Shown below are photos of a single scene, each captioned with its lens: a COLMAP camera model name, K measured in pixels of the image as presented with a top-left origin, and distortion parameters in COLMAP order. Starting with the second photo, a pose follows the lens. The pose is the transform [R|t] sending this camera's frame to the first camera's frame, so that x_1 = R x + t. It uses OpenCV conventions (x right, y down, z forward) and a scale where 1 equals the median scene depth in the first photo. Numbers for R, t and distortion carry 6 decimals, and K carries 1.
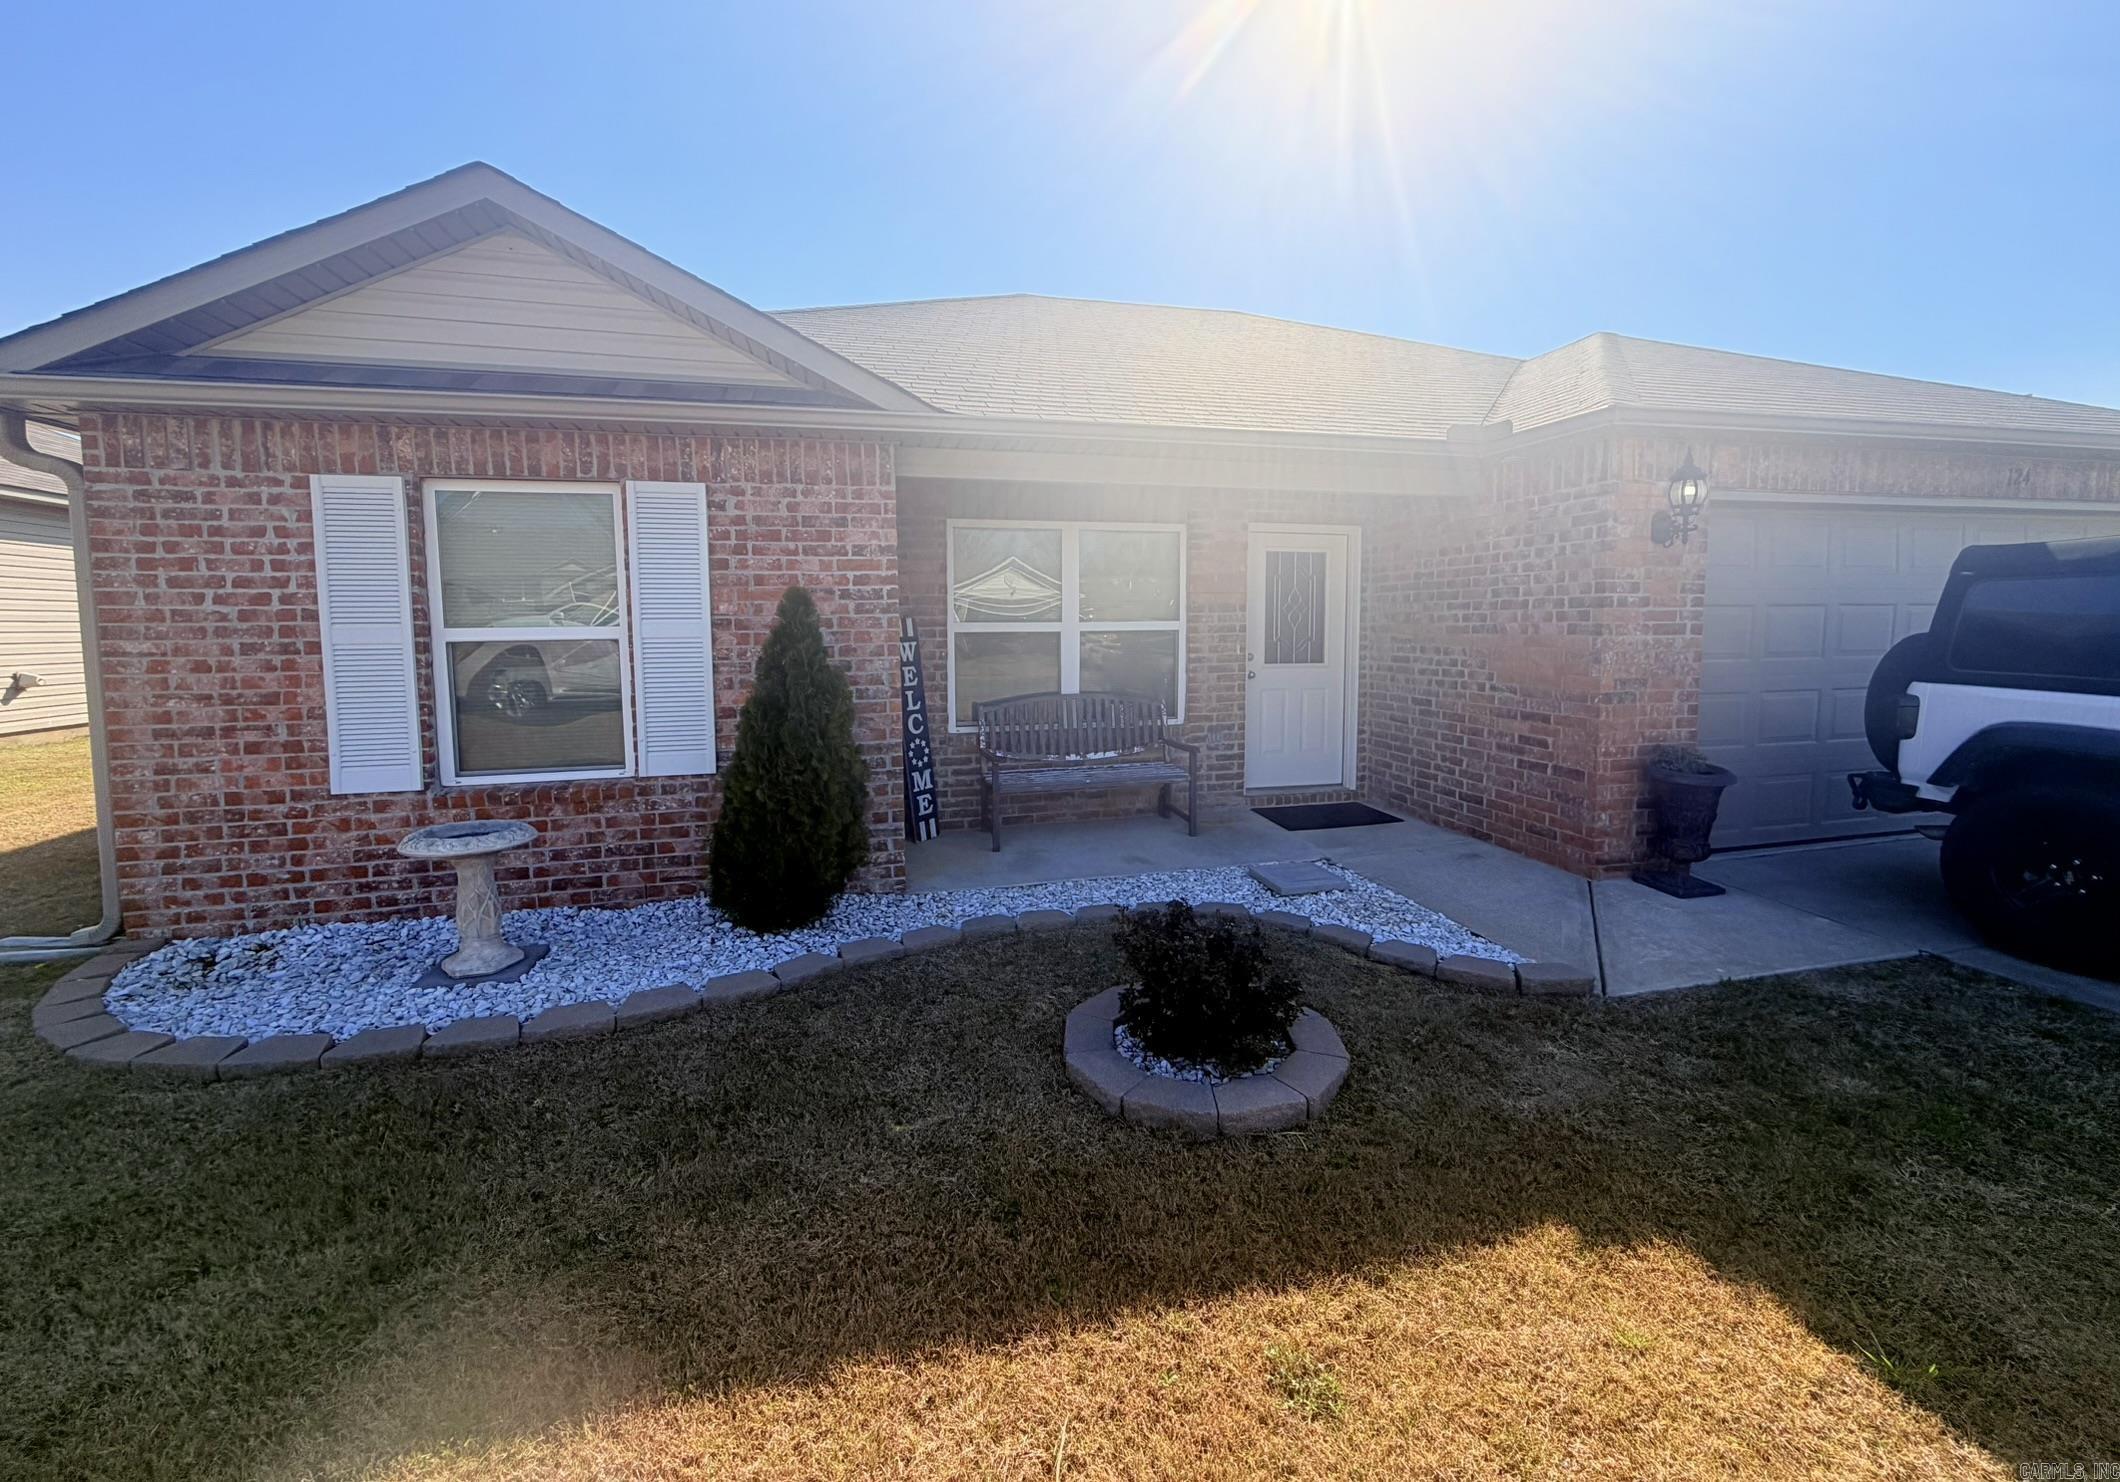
lens RADIAL K [[860.0, 0, 1062.4], [0, 860.0, 687.4], [0, 0, 1]] dist [-0.000682, -0.000077]
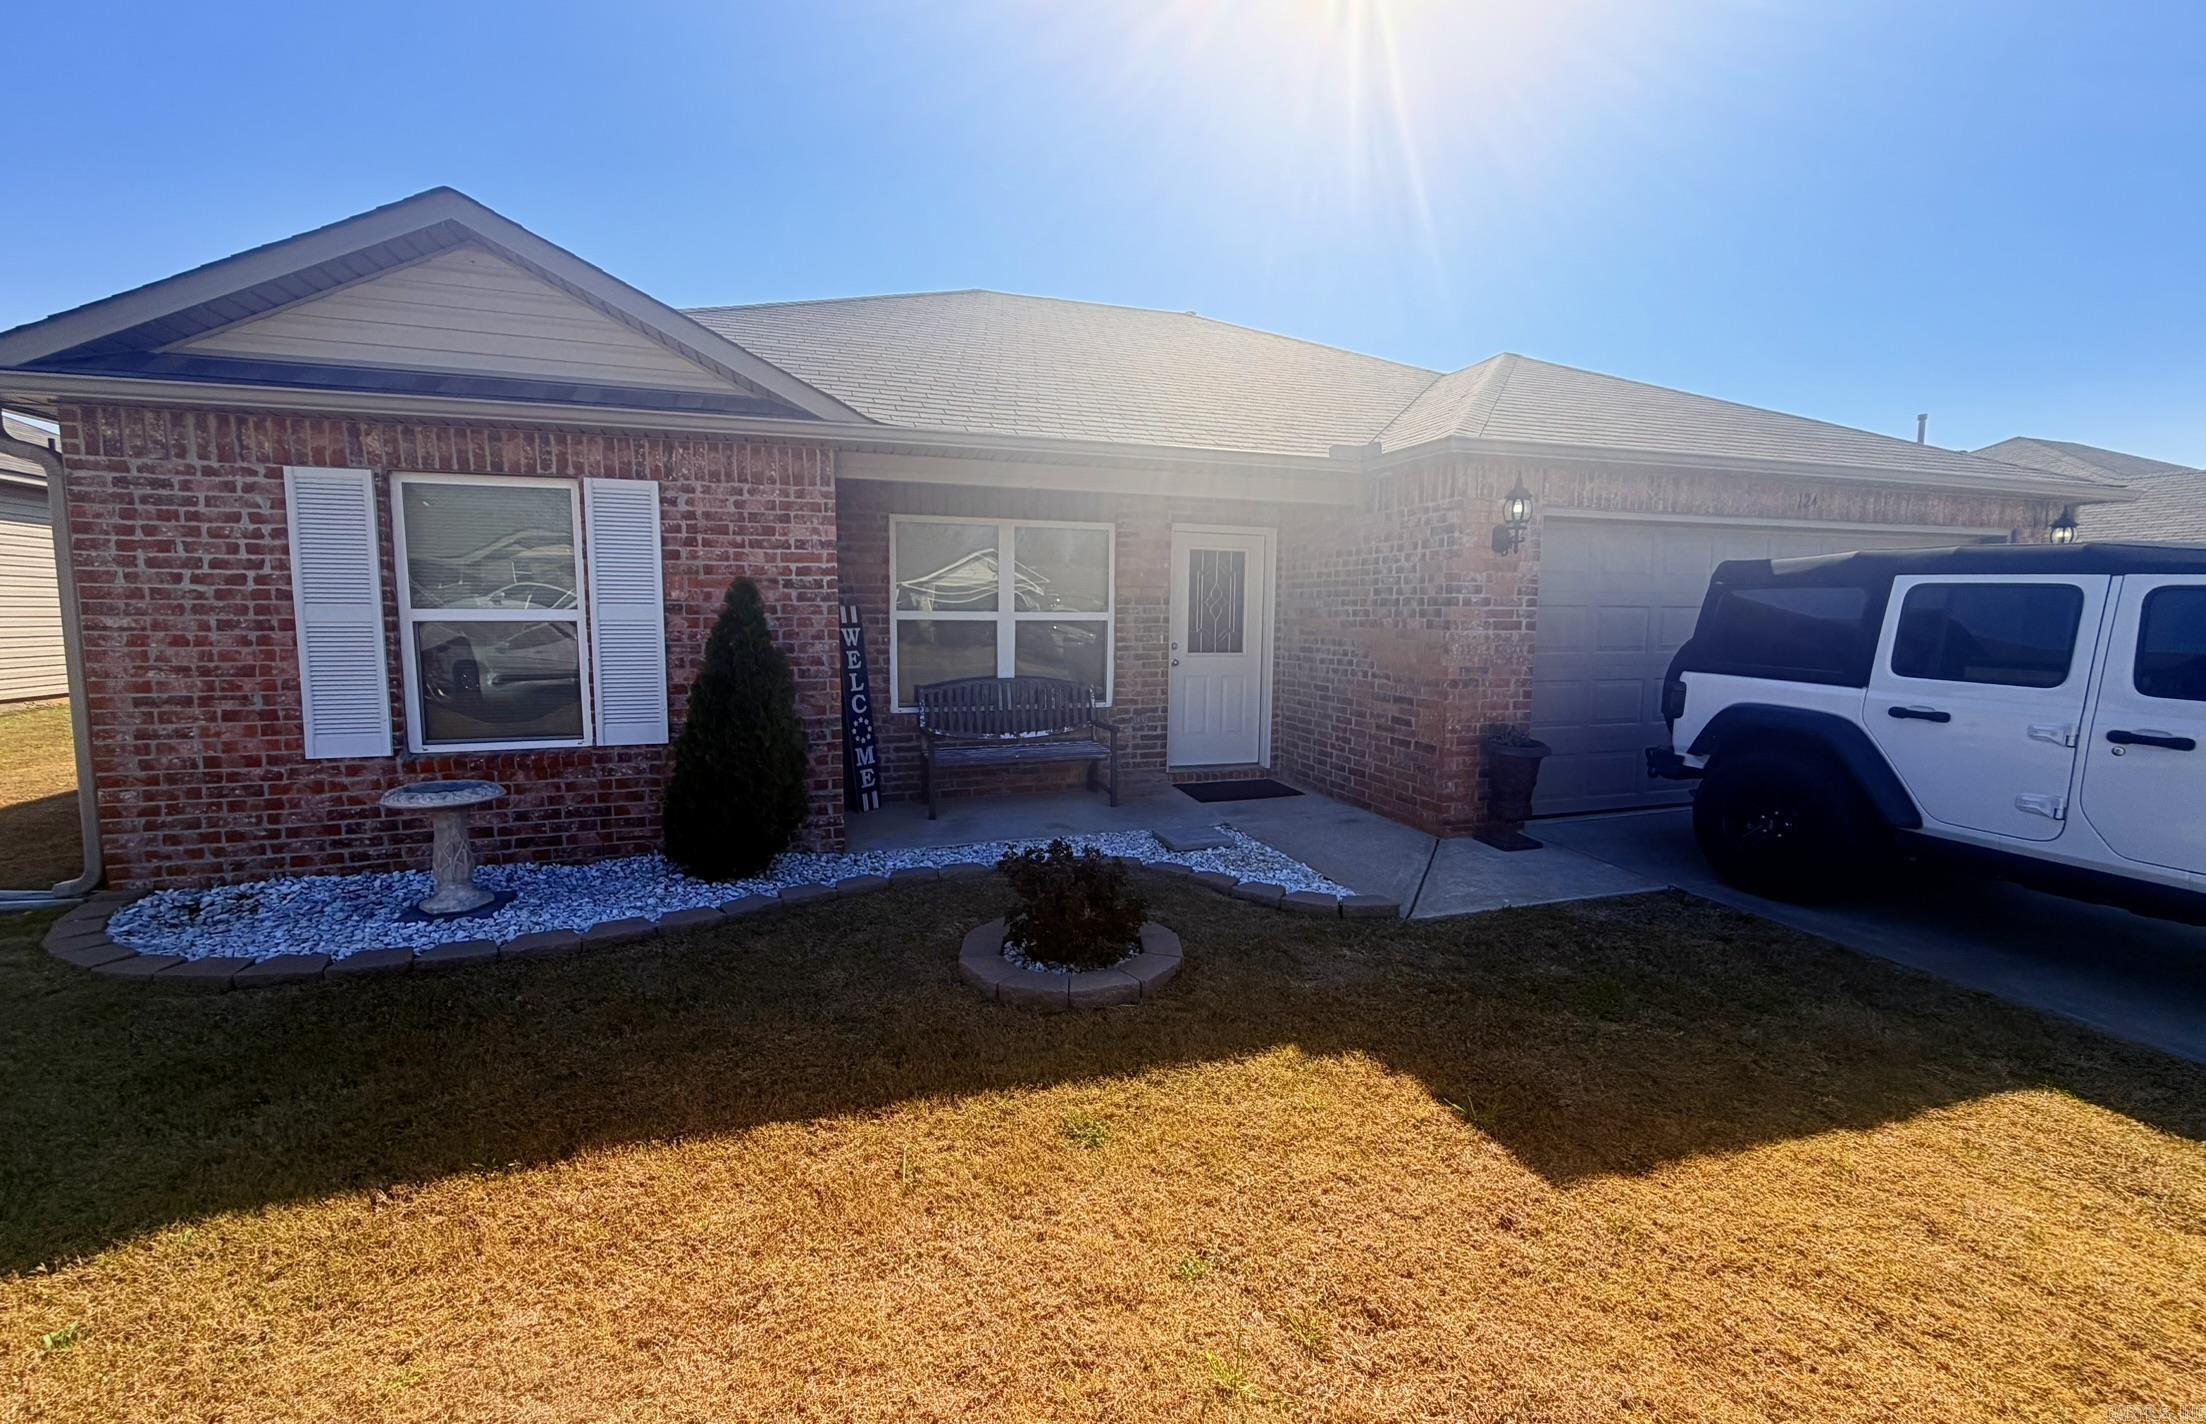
lens RADIAL K [[898.5, 0, 1113.8], [0, 898.5, 701.7], [0, 0, 1]] dist [-0.000226, -0.000414]
pose [[0.996895, 0.007153, 0.078421, 0.083265], [-0.008984, 0.999695, 0.023010, 0.014911], [-0.078232, -0.023644, 0.996655, -0.210716]]
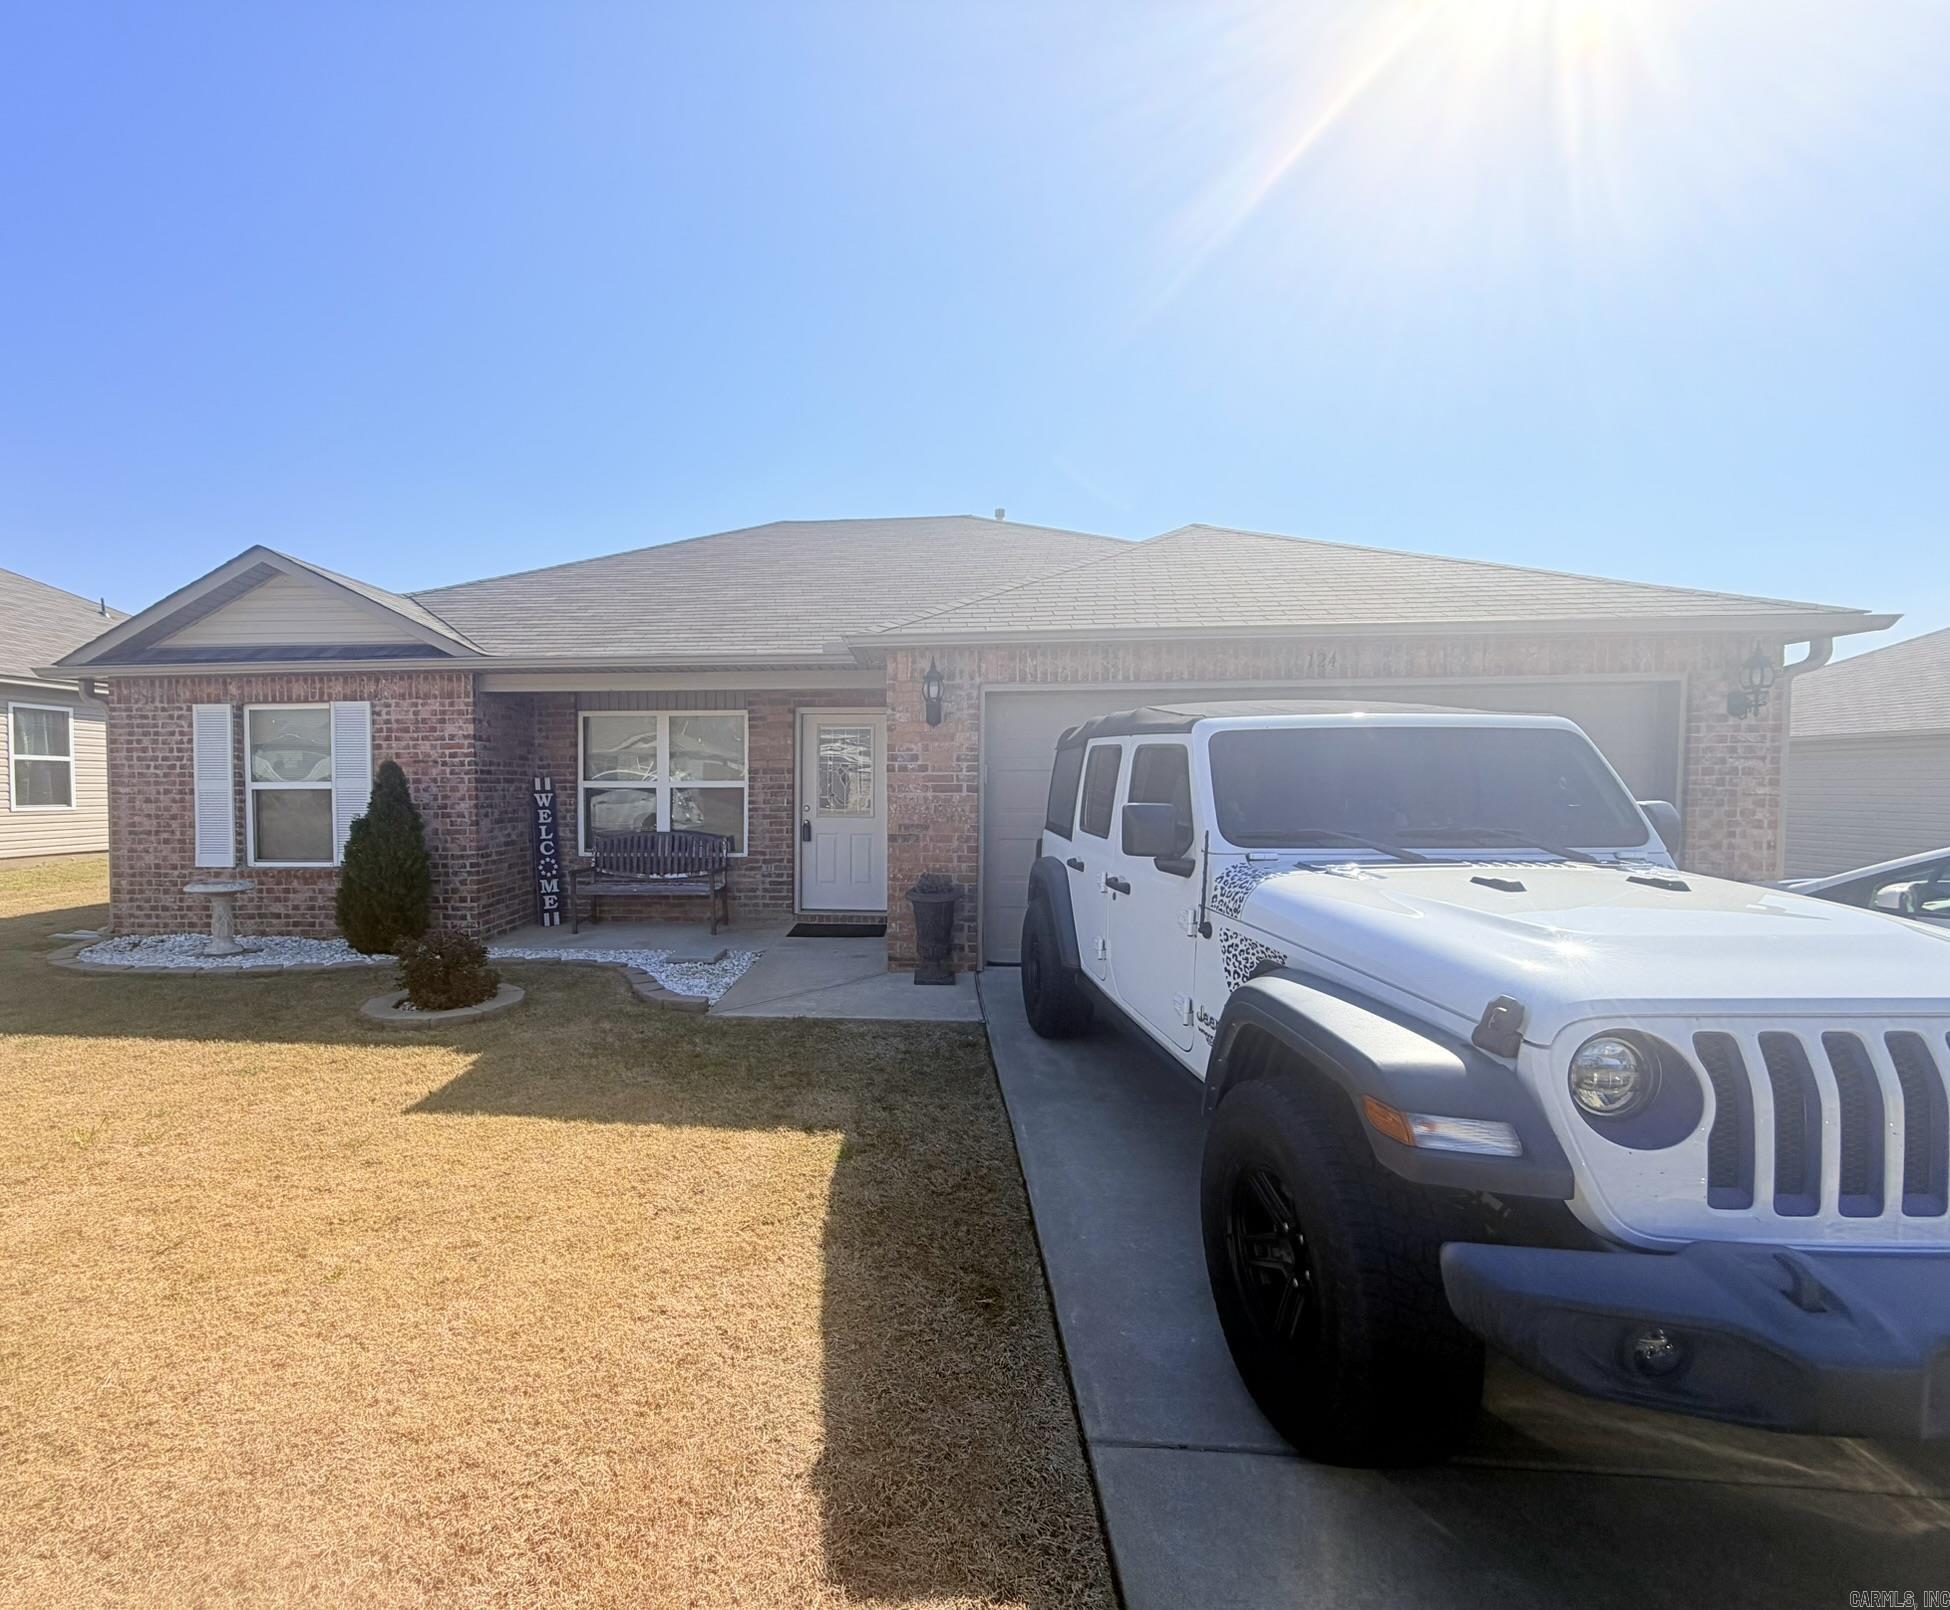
lens RADIAL K [[885.5, 0, 869.4], [0, 885.5, 810.7], [0, 0, 1]] dist [-0.000002, 0.000351]
pose [[0.946795, 0.015978, -0.321441, 1.176270], [-0.030042, 0.998794, -0.038838, 0.028033], [0.320433, 0.046428, 0.946133, -0.395316]]
